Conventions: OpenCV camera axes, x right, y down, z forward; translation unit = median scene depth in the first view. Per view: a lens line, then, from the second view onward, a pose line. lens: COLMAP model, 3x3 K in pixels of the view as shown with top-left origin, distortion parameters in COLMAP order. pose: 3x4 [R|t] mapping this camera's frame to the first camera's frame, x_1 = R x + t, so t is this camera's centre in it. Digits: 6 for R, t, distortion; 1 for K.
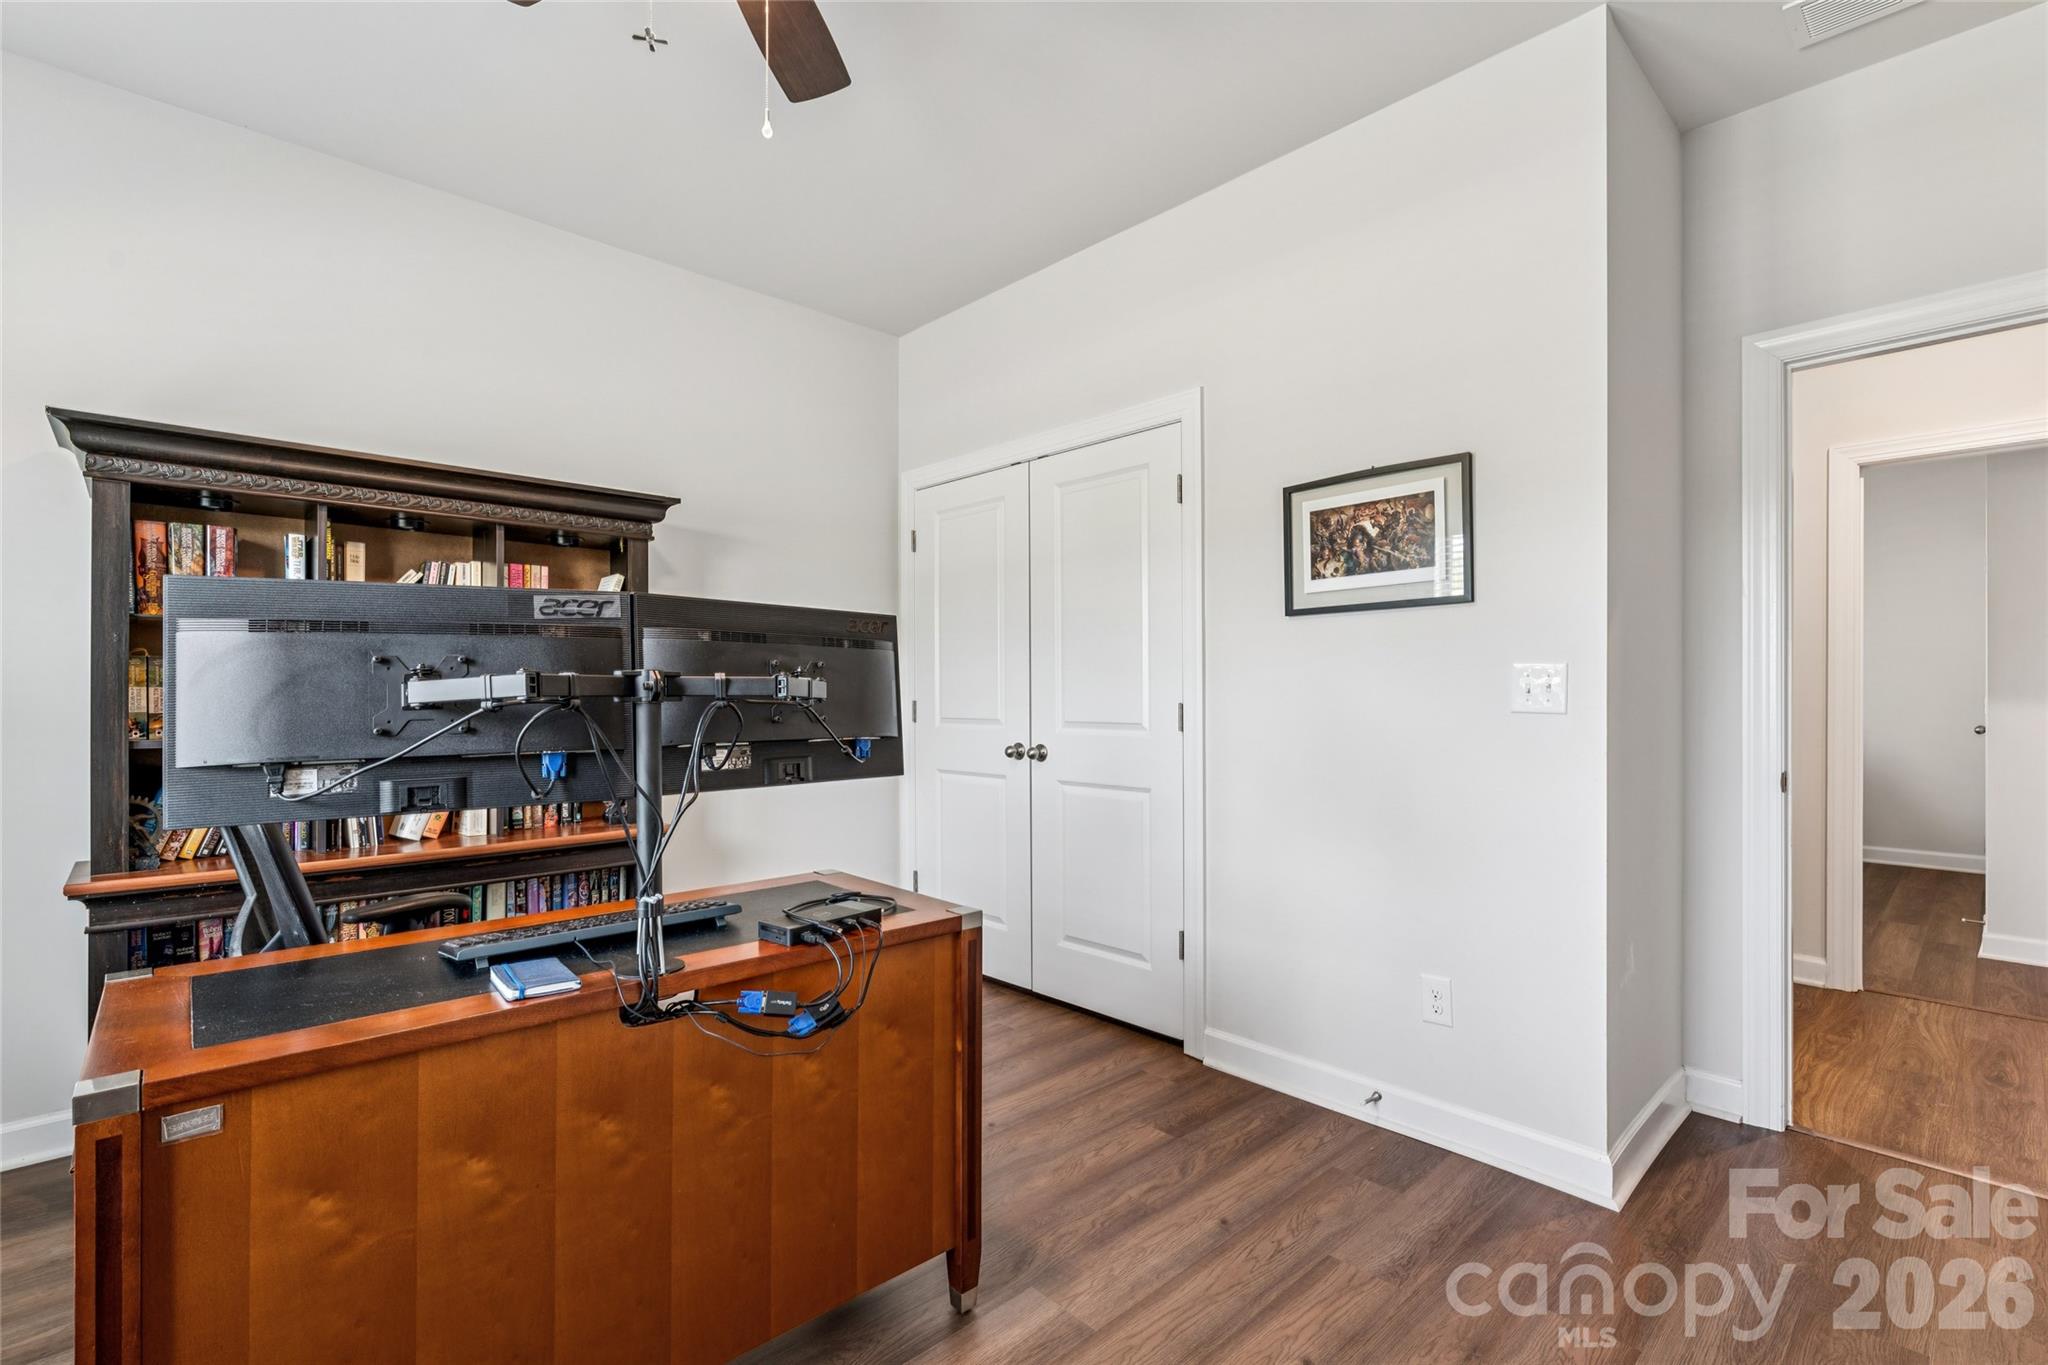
lens RADIAL K [[927.6, 0, 1028.2], [0, 927.6, 691.7], [0, 0, 1]] dist [0.002802, 0.000275]
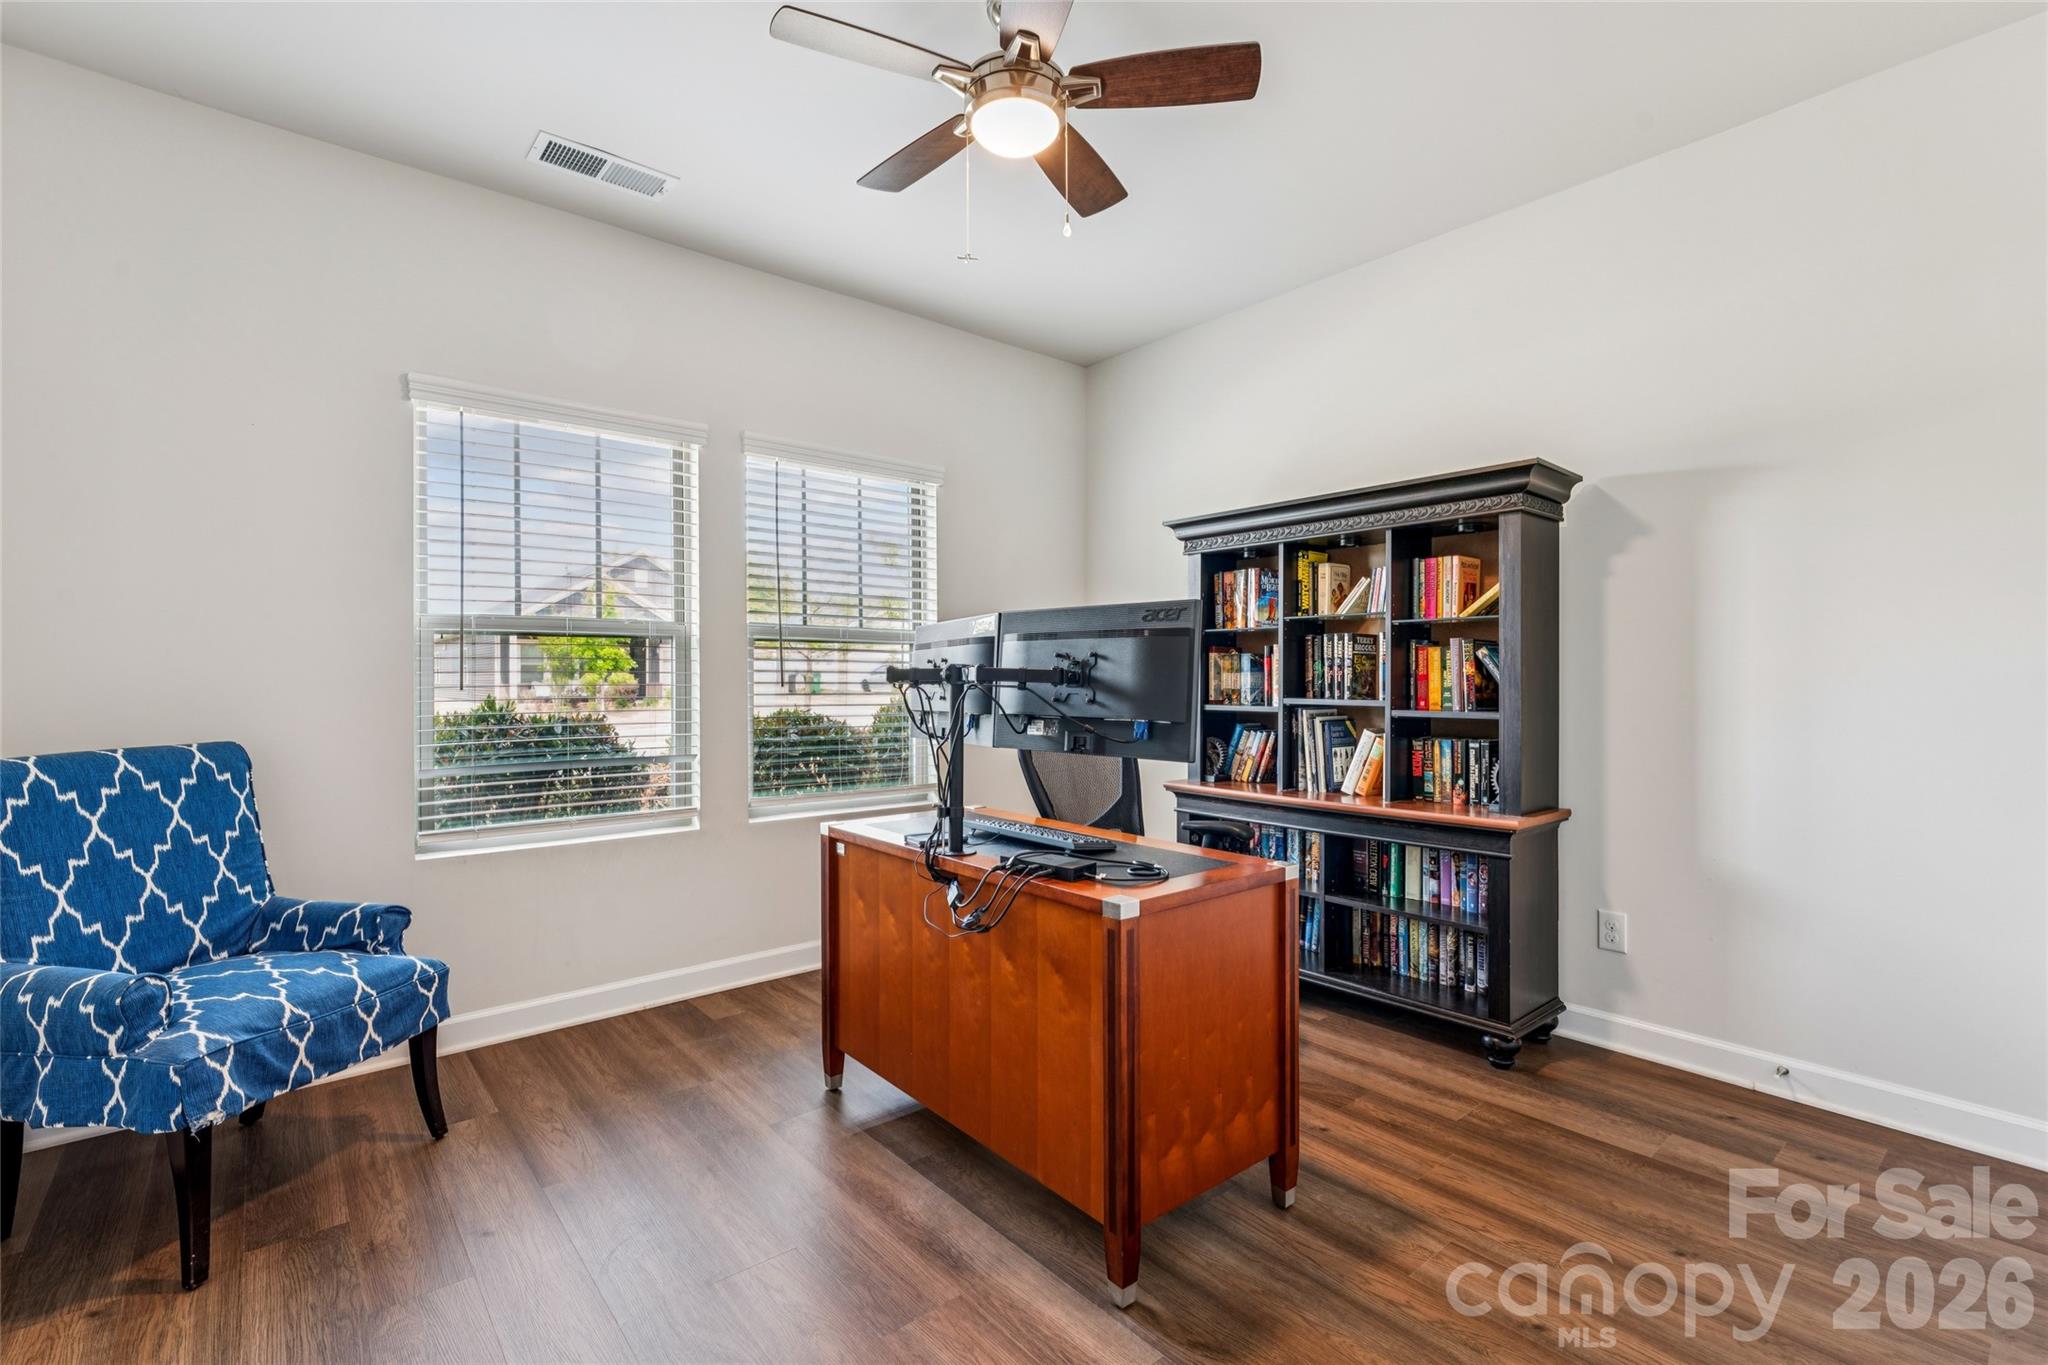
lens RADIAL K [[927.6, 0, 1025.5], [0, 927.6, 677.5], [0, 0, 1]] dist [0.002802, 0.000275]
pose [[-0.052477, 0.001554, -0.998621, 0.696099], [0.004075, 0.999991, 0.001342, -0.001262], [0.998614, -0.003999, -0.052483, 0.715563]]
